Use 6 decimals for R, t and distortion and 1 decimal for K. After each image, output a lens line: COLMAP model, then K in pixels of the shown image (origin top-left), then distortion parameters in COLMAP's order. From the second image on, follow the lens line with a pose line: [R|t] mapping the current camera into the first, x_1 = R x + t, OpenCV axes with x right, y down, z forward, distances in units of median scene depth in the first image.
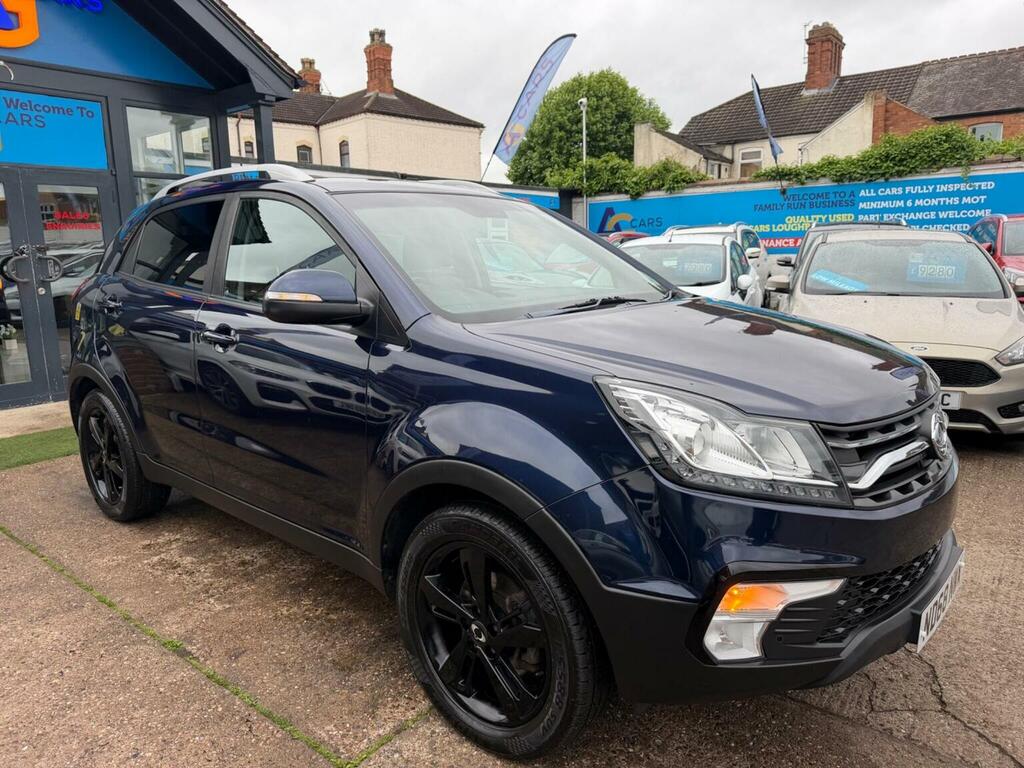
lens RADIAL K [[715.0, 0, 502.8], [0, 715.0, 386.6], [0, 0, 1]] dist [0.018155, -0.021420]
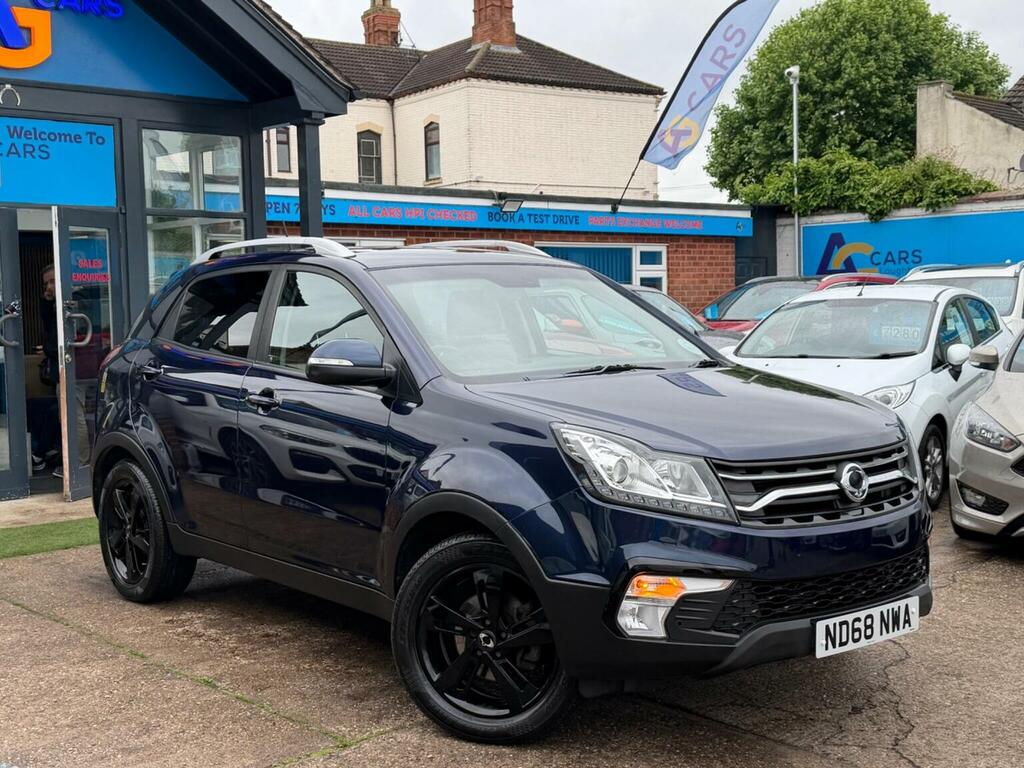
lens RADIAL K [[1296.1, 0, 510.8], [0, 1296.1, 384.4], [0, 0, 1]] dist [0.081339, 0.000000]
pose [[0.988191, 0.012290, -0.152730, 0.166417], [-0.030384, 0.992701, -0.116711, 0.077185], [0.150181, 0.119973, 0.981352, -0.525251]]
